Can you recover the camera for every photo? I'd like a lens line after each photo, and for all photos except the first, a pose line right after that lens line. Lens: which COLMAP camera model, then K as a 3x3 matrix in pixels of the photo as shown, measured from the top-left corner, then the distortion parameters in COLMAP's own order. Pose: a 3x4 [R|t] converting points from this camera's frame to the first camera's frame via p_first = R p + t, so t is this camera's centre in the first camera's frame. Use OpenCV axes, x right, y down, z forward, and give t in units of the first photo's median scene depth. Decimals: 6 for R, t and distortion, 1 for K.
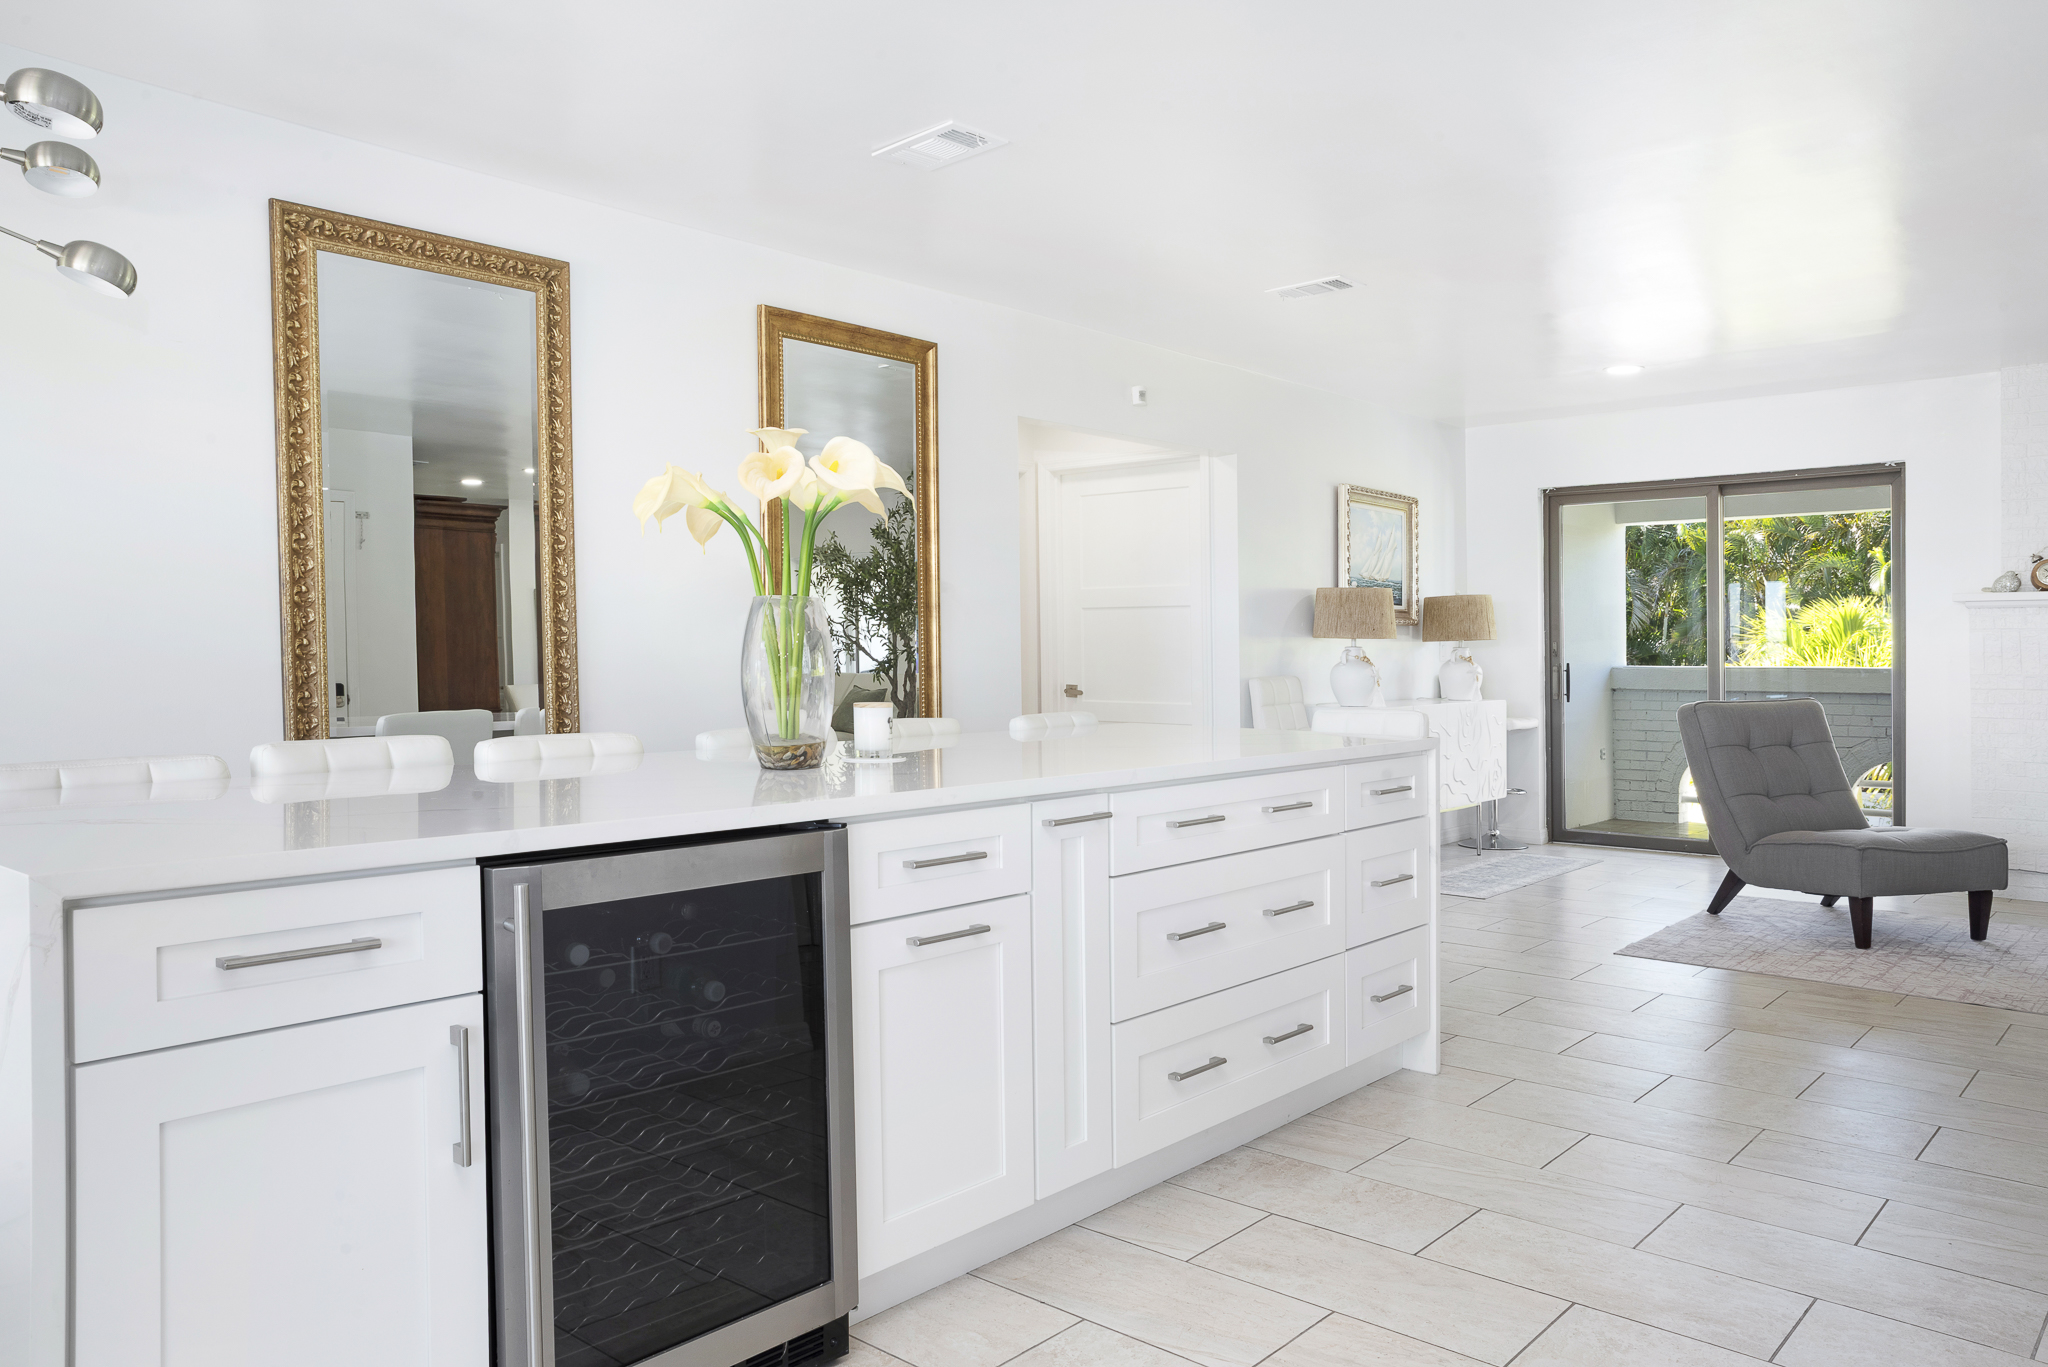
lens RADIAL K [[1365.5, 0, 1019.7], [0, 1365.5, 670.4], [0, 0, 1]] dist [-0.009229, 0.002507]
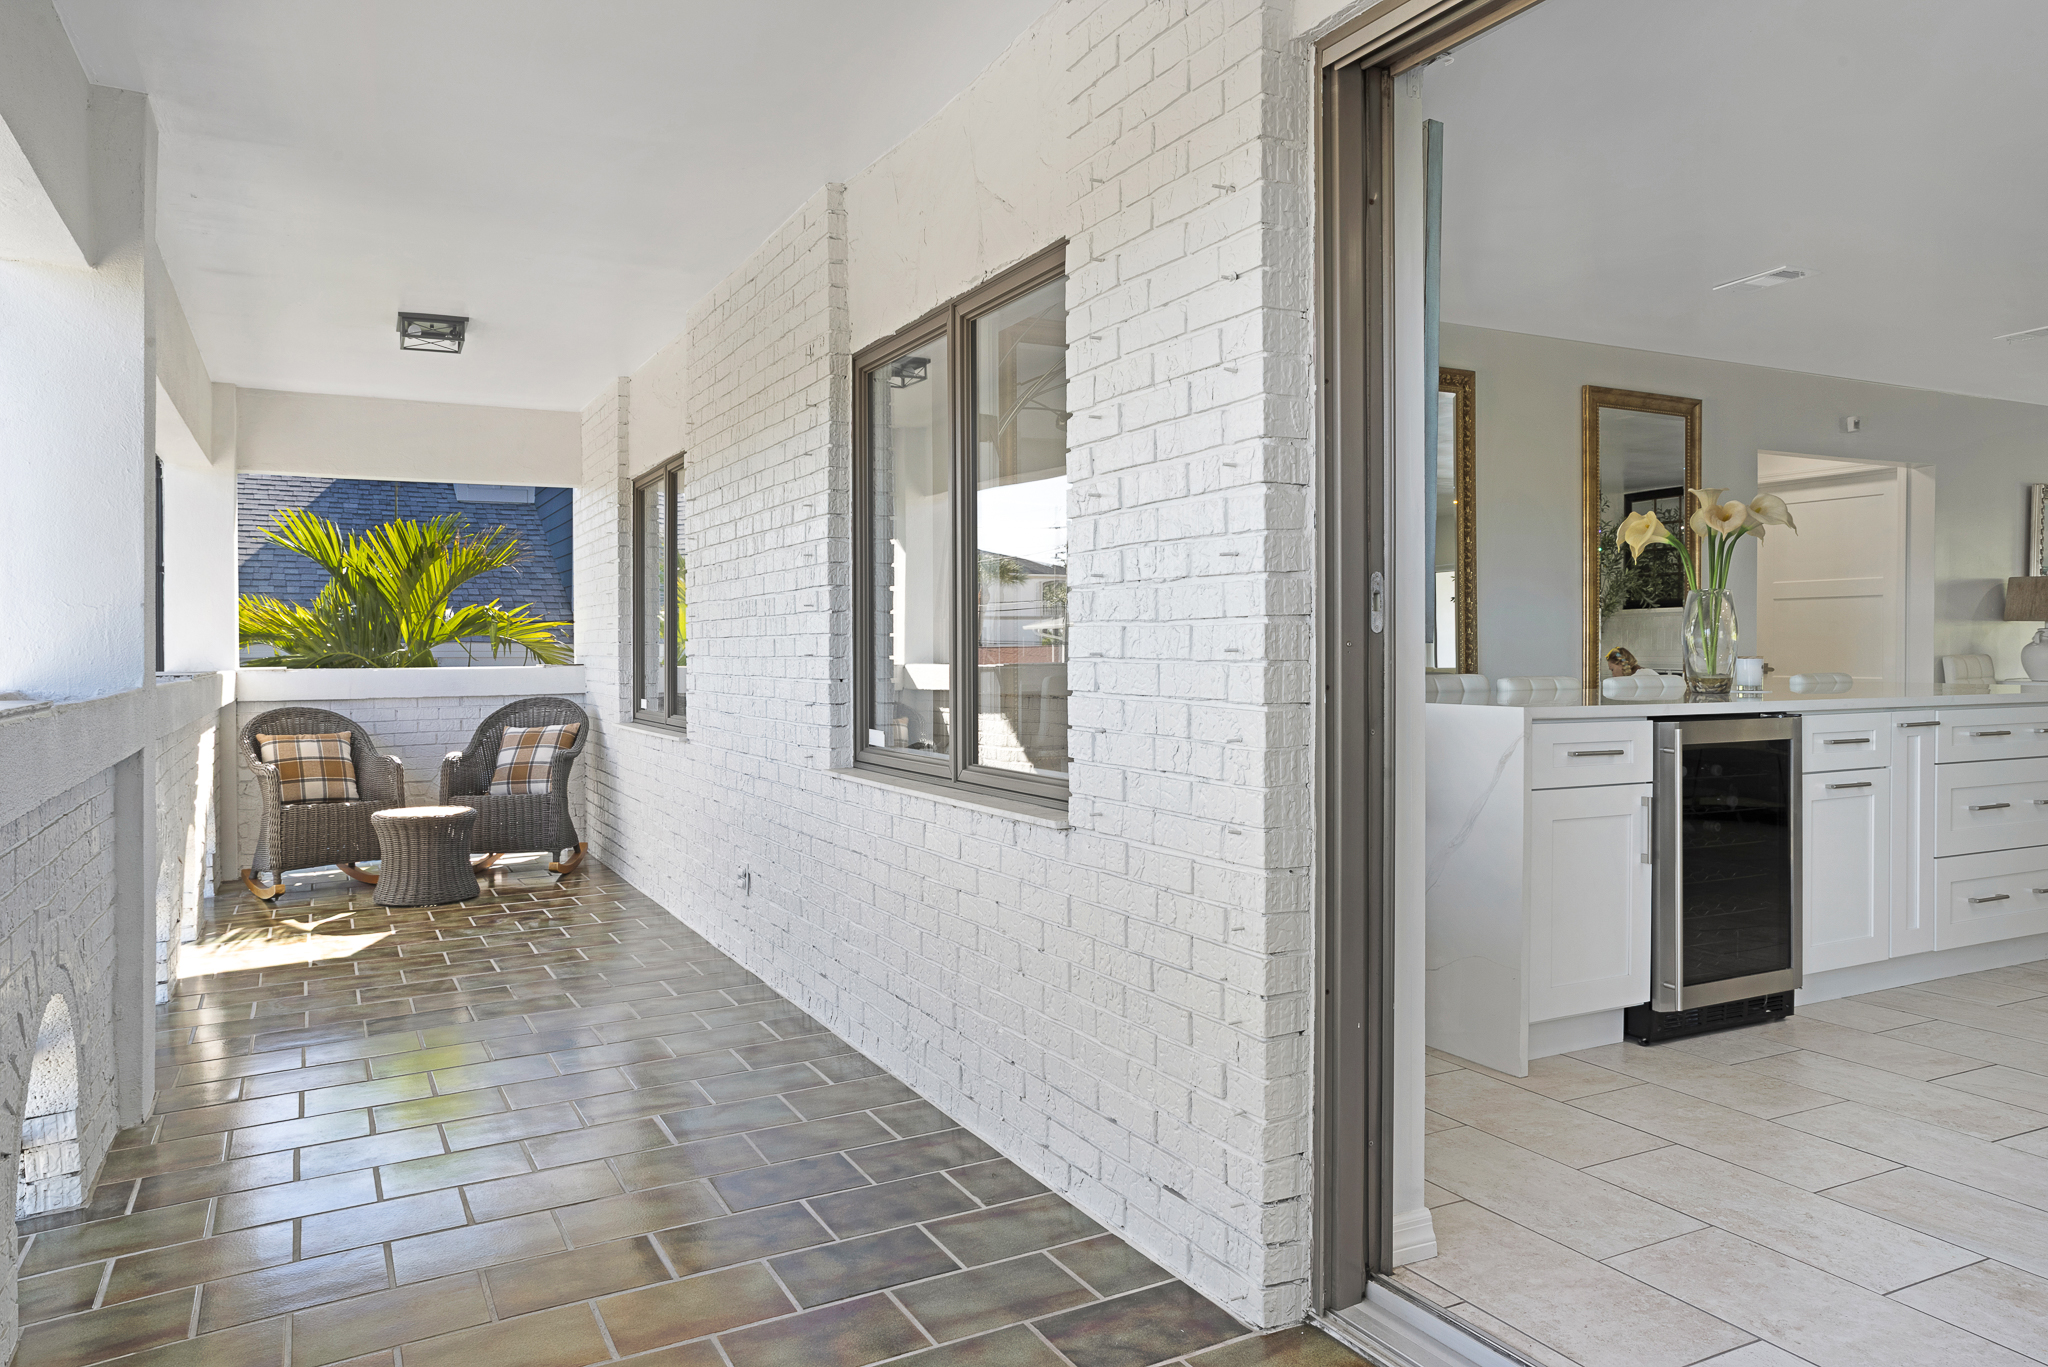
lens RADIAL K [[1365.5, 0, 1028.5], [0, 1365.5, 699.7], [0, 0, 1]] dist [-0.009229, 0.002507]
pose [[0.941993, 0.010109, -0.335480, -0.315525], [-0.002991, 0.999759, 0.021726, 0.037555], [0.335619, -0.019462, 0.941797, -0.660187]]
